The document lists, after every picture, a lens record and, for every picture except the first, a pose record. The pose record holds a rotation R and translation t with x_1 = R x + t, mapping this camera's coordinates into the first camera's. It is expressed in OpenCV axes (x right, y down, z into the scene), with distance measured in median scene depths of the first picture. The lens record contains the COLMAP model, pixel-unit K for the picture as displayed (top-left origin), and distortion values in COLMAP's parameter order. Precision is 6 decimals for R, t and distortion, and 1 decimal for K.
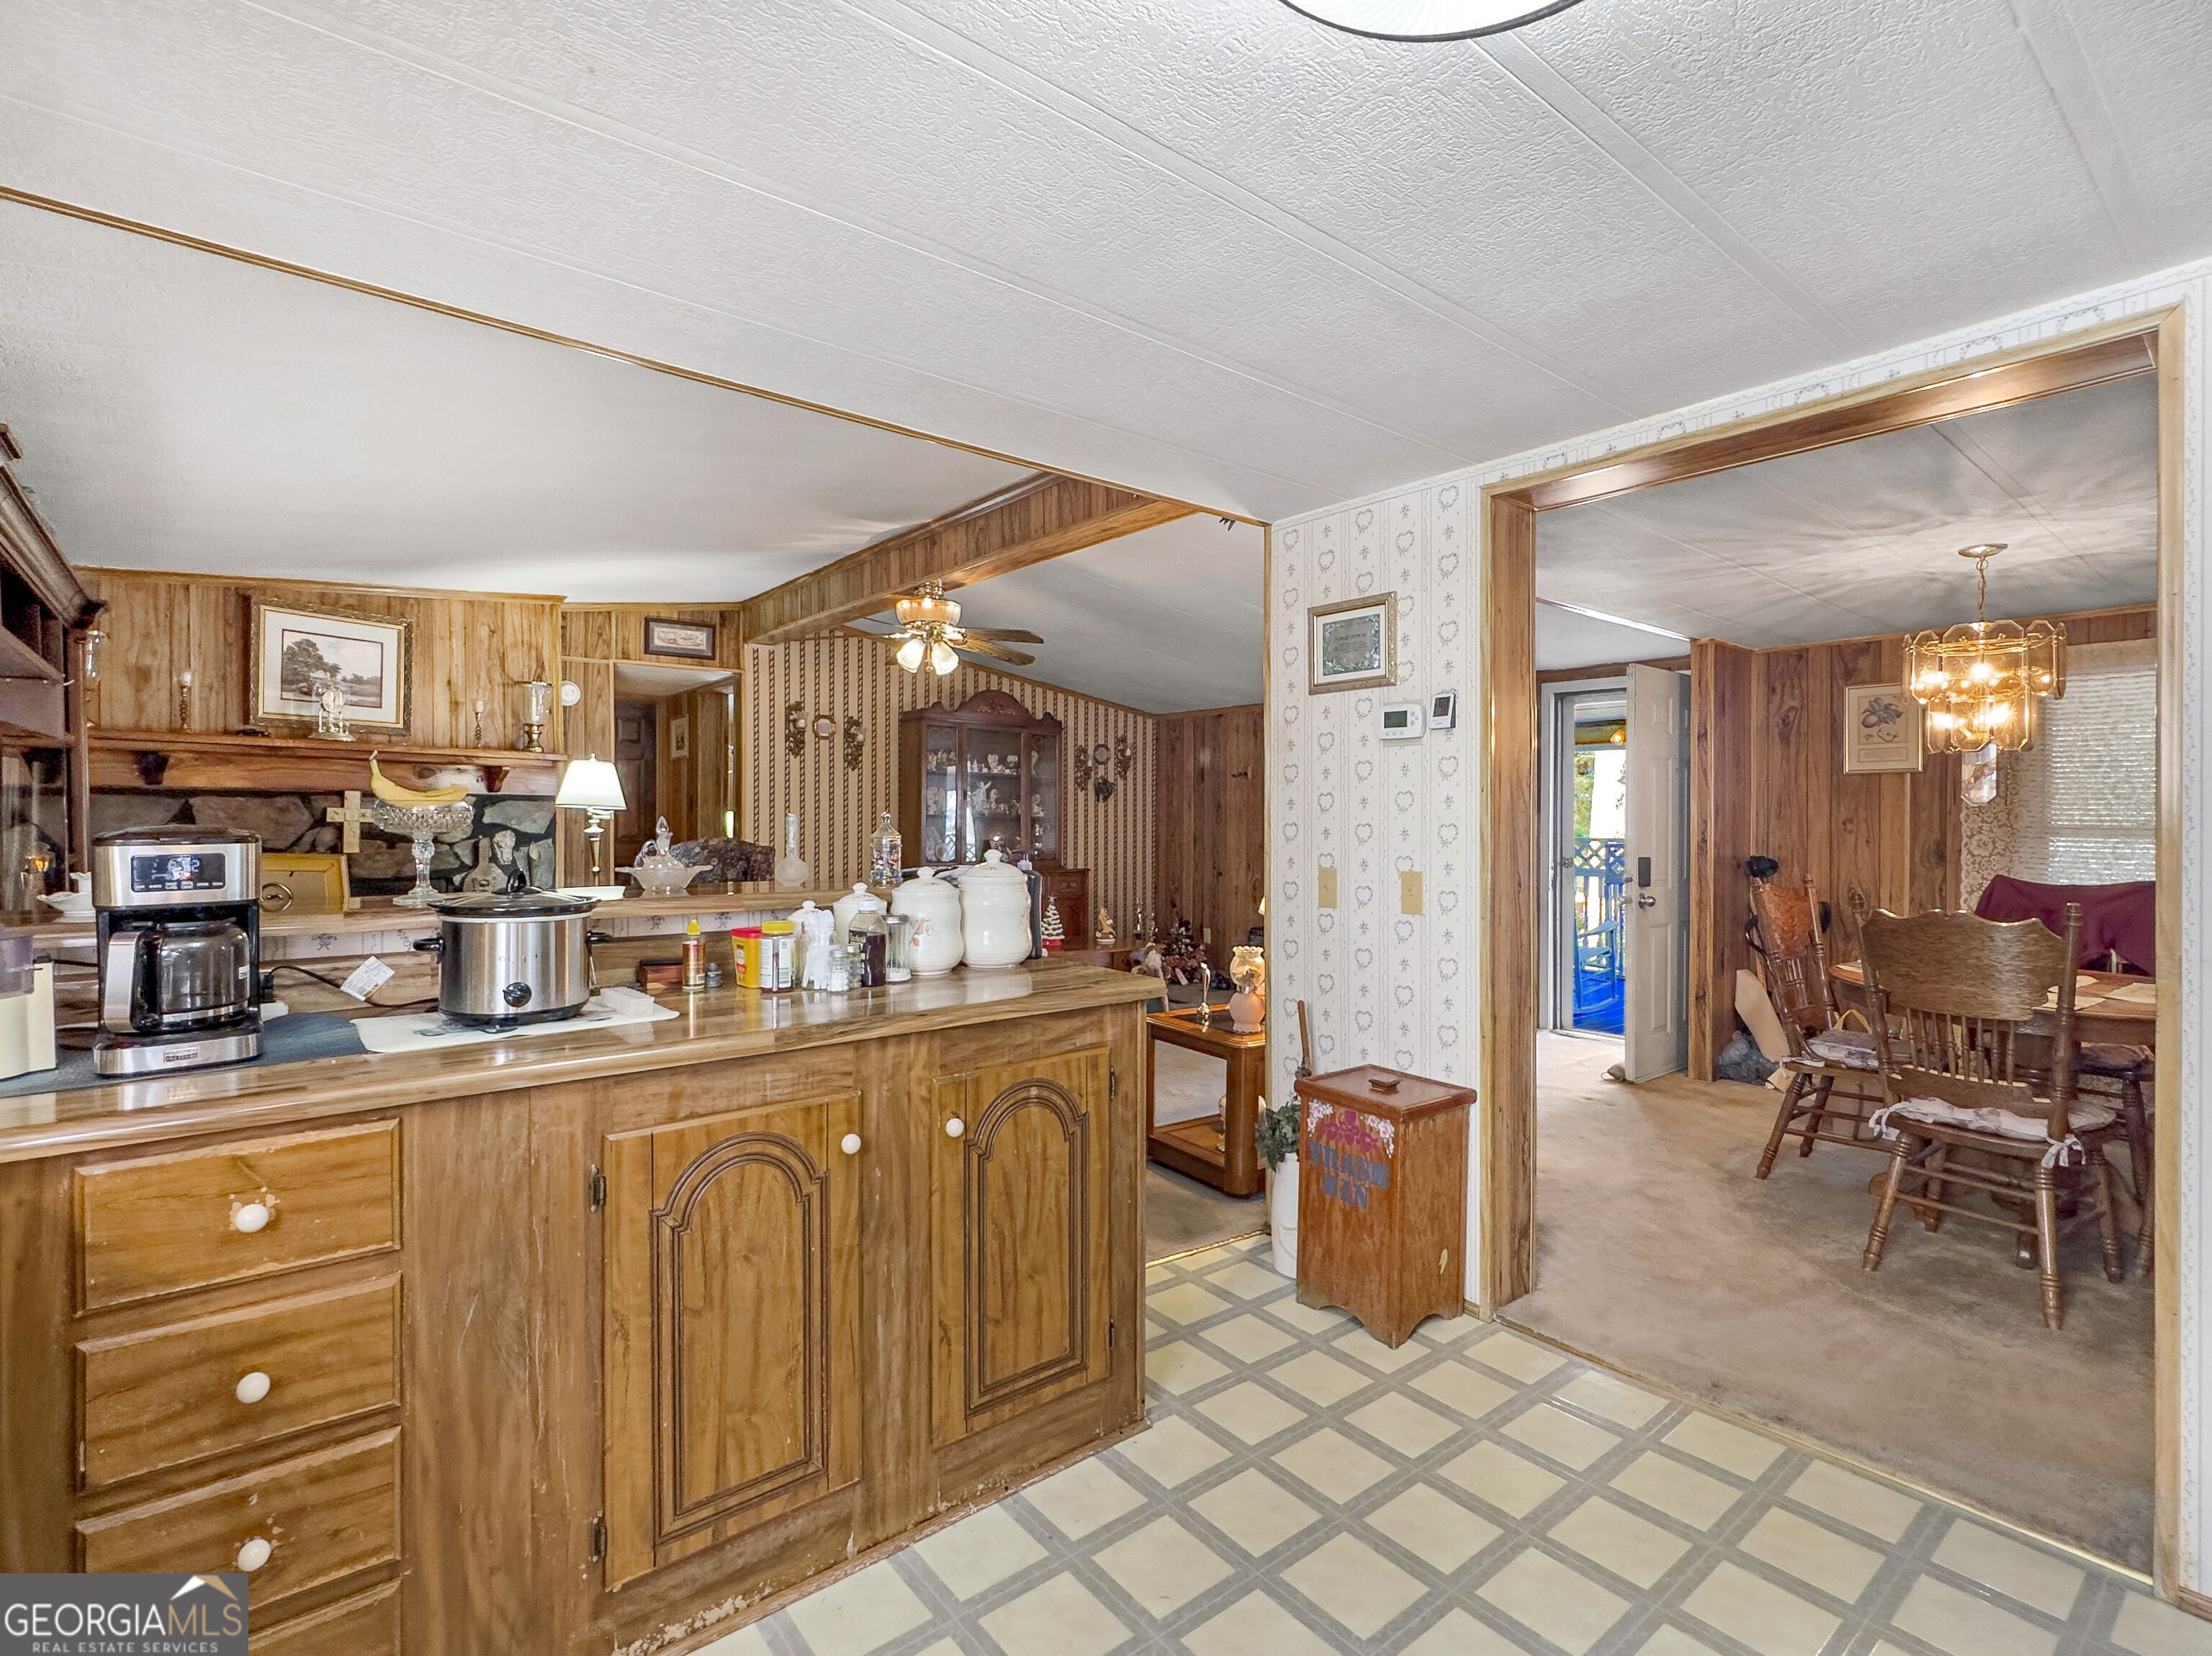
lens RADIAL K [[1032.8, 0, 1111.3], [0, 1032.8, 813.3], [0, 0, 1]] dist [-0.005442, 0.000122]
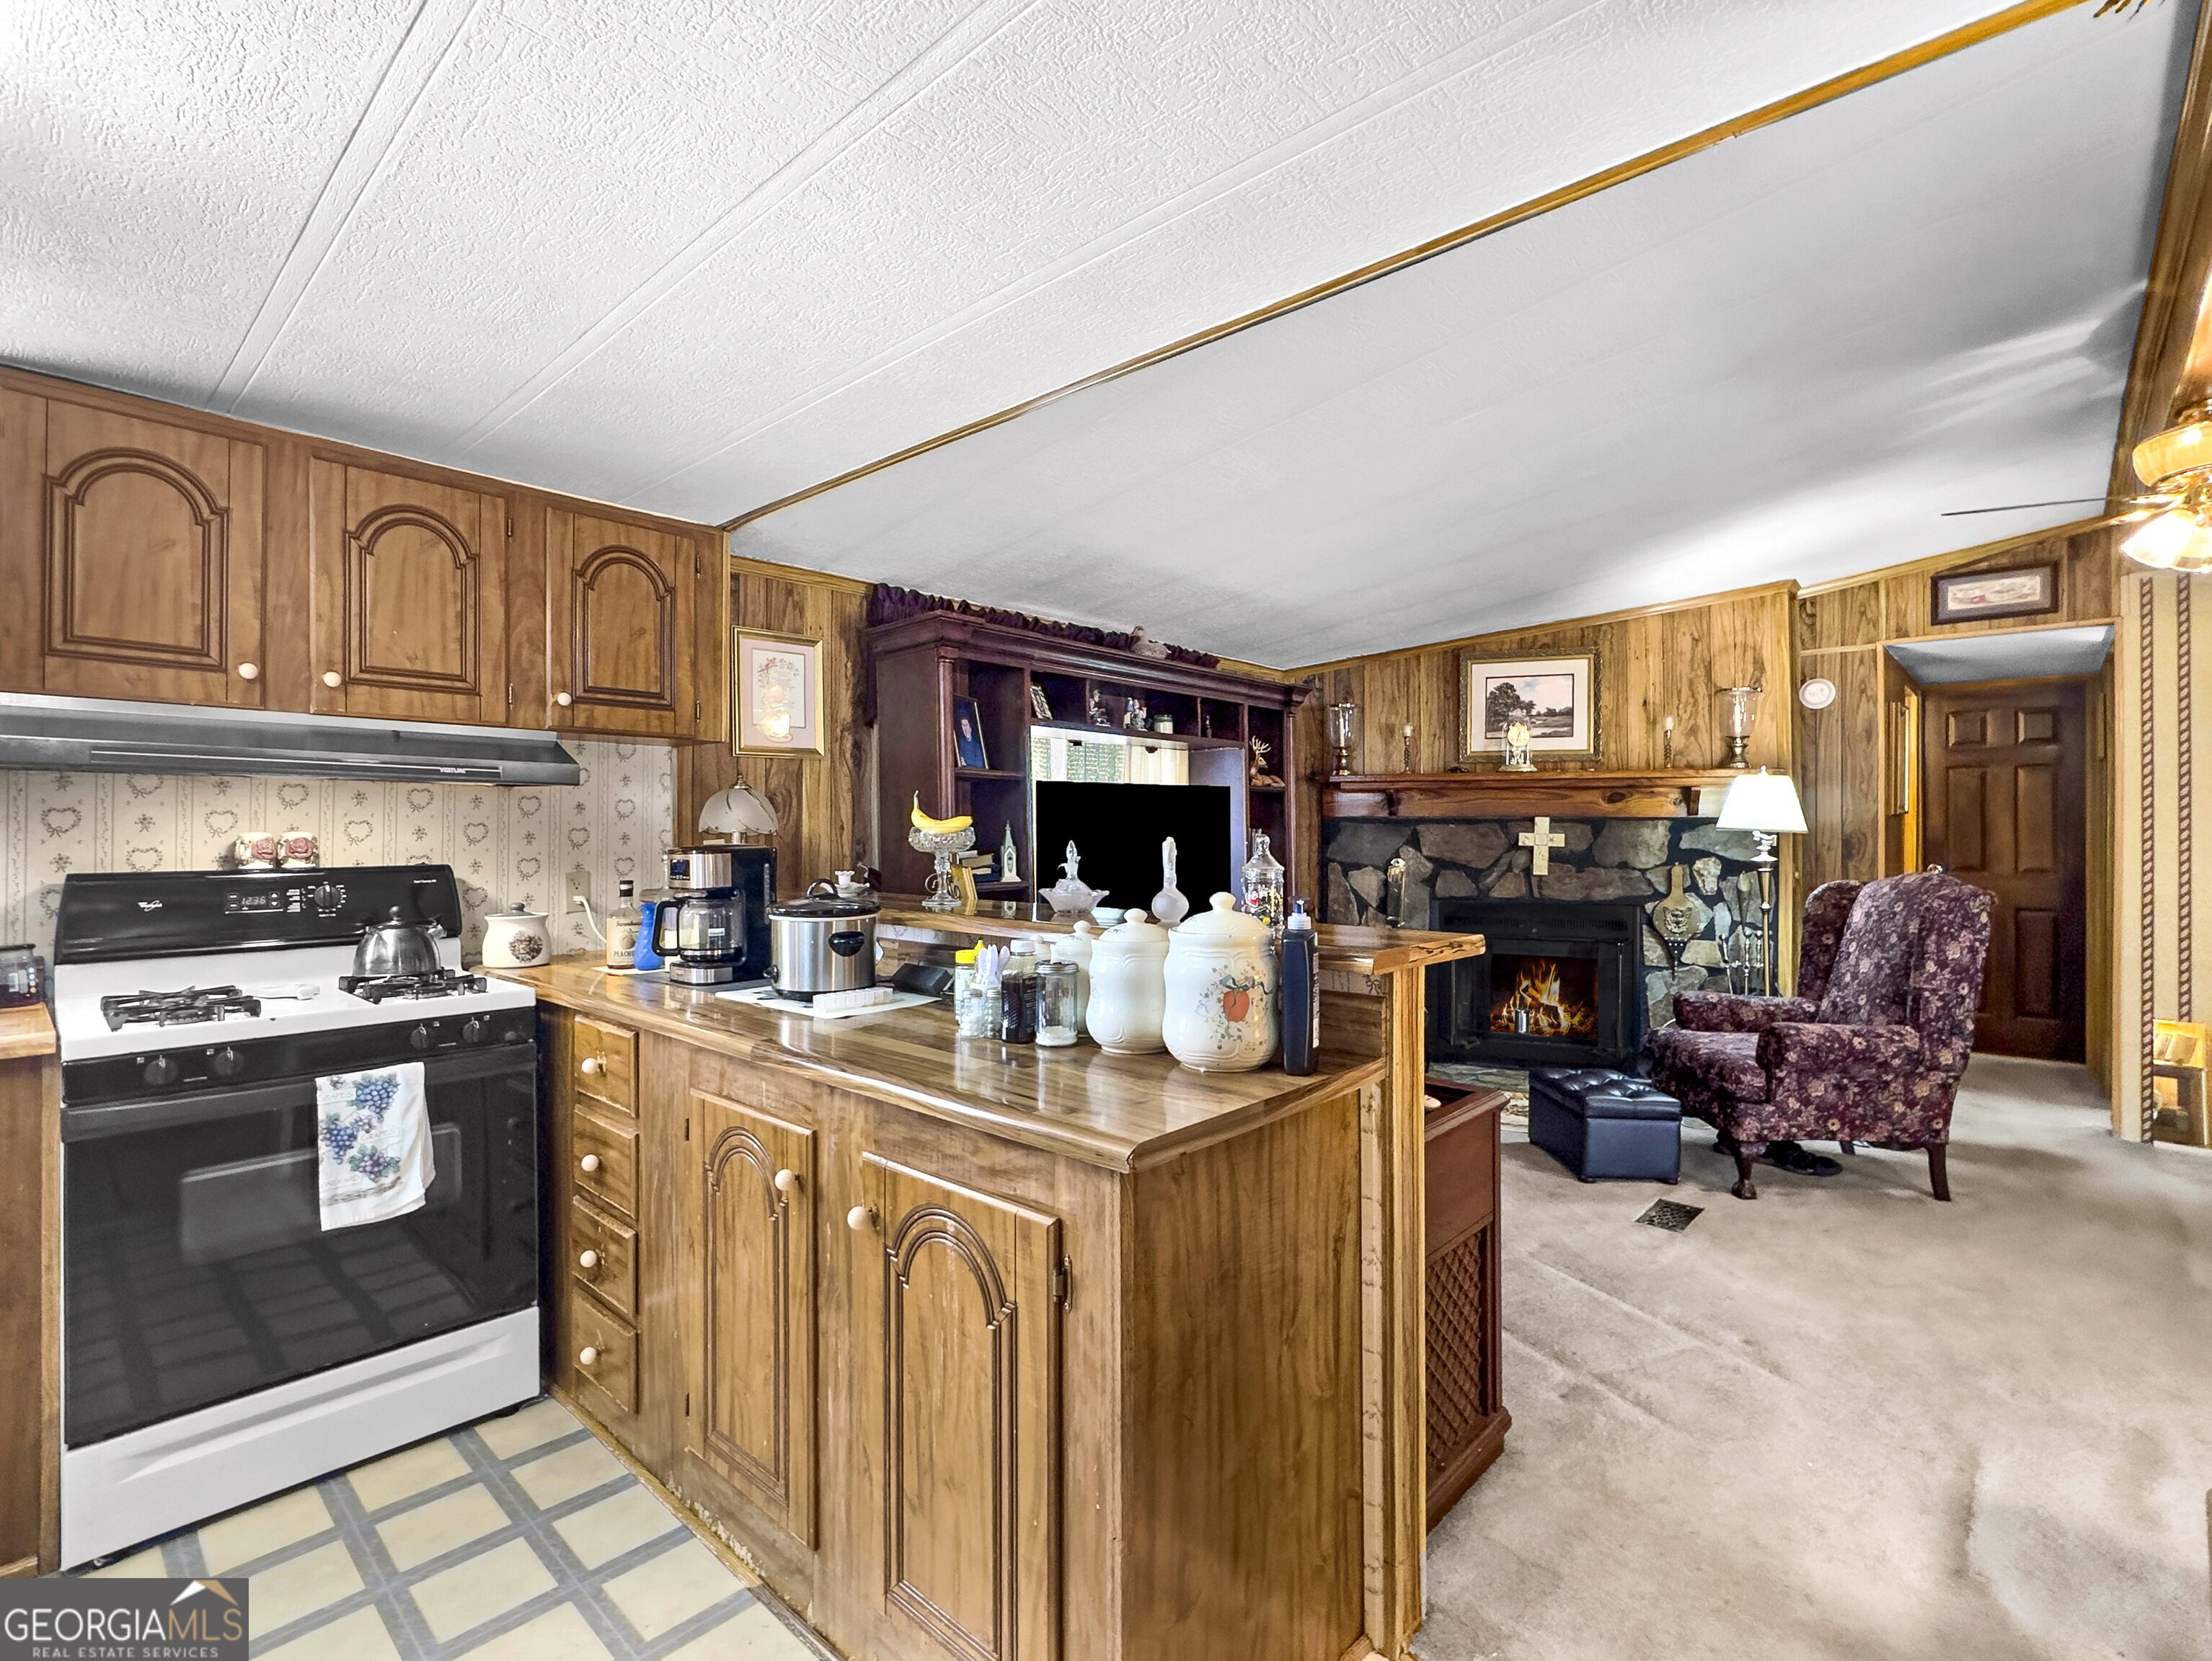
lens RADIAL K [[1032.8, 0, 1106.3], [0, 1032.8, 823.3], [0, 0, 1]] dist [-0.005442, 0.000122]
pose [[0.147590, -0.013027, -0.988963, 0.251548], [-0.001853, 0.999908, -0.013448, -0.000083], [0.989047, 0.003817, 0.147552, 0.386010]]
